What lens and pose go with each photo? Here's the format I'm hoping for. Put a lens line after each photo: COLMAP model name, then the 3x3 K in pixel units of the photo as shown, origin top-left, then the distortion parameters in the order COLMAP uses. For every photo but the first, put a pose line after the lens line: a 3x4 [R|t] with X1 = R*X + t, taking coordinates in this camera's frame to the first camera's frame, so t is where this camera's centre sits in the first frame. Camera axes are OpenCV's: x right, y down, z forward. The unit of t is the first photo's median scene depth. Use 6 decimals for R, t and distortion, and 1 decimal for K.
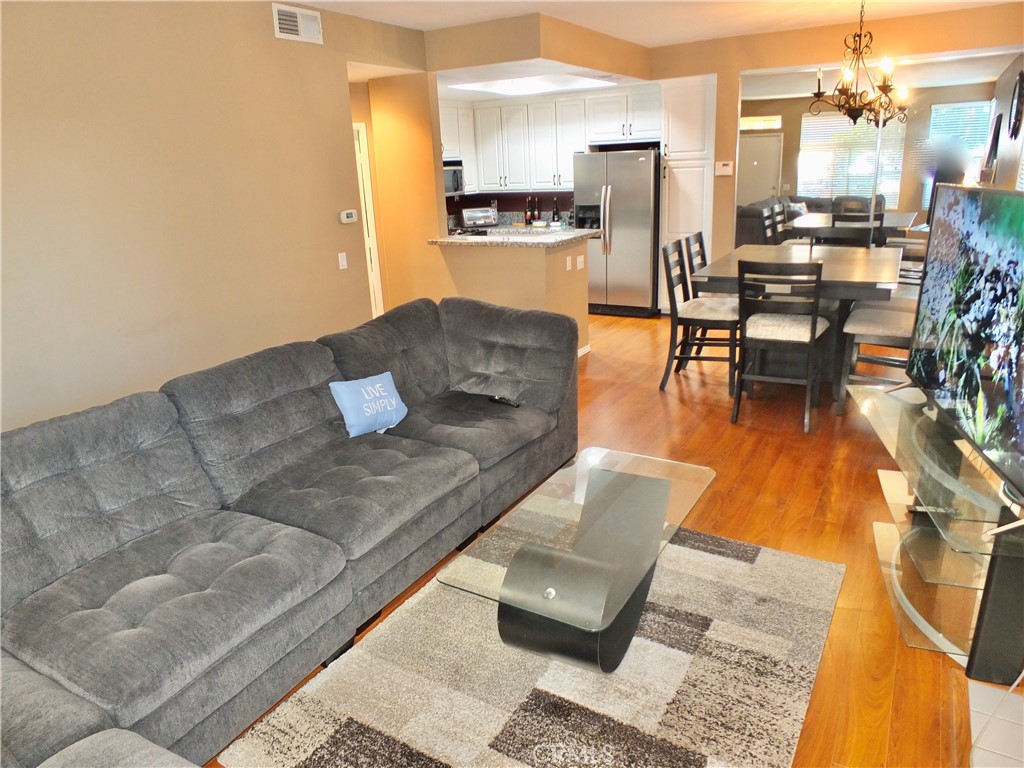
lens RADIAL K [[746.2, 0, 512.0], [0, 746.2, 384.0], [0, 0, 1]] dist [0.001736, 0.000680]
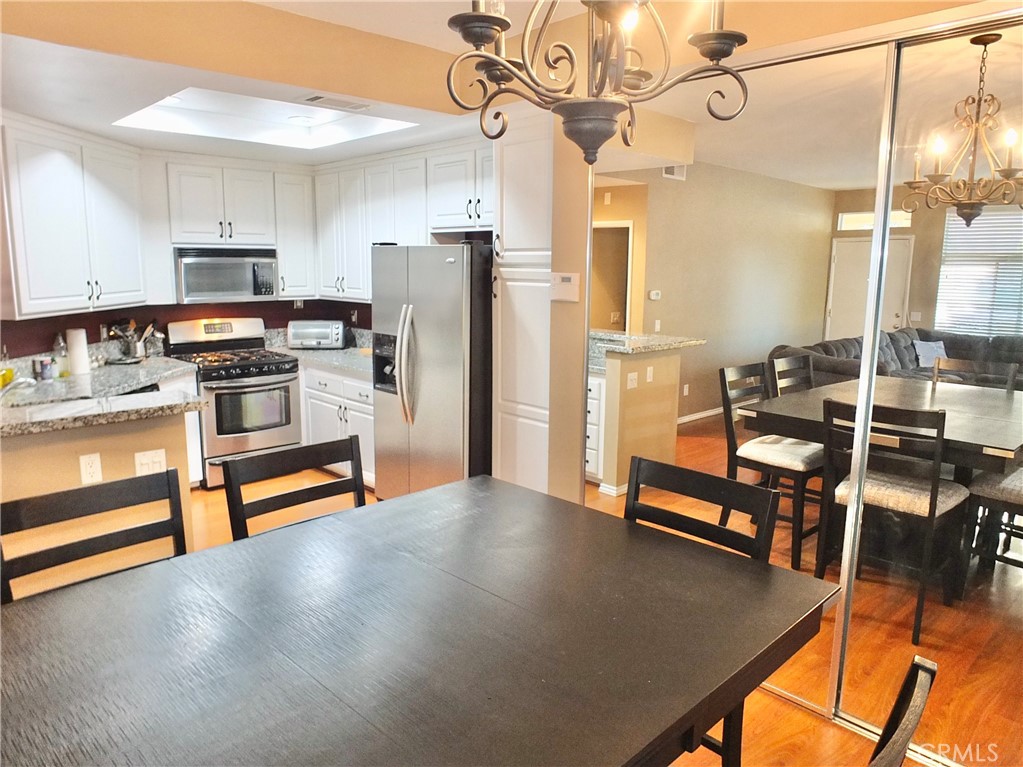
lens RADIAL K [[774.8, 0, 511.5], [0, 774.8, 383.5], [0, 0, 1]] dist [0.002342, 0.000408]
pose [[0.980726, 0.072136, -0.181584, 0.287238], [-0.093590, 0.989235, -0.112491, -0.137071], [0.171515, 0.127317, 0.976920, 0.419486]]
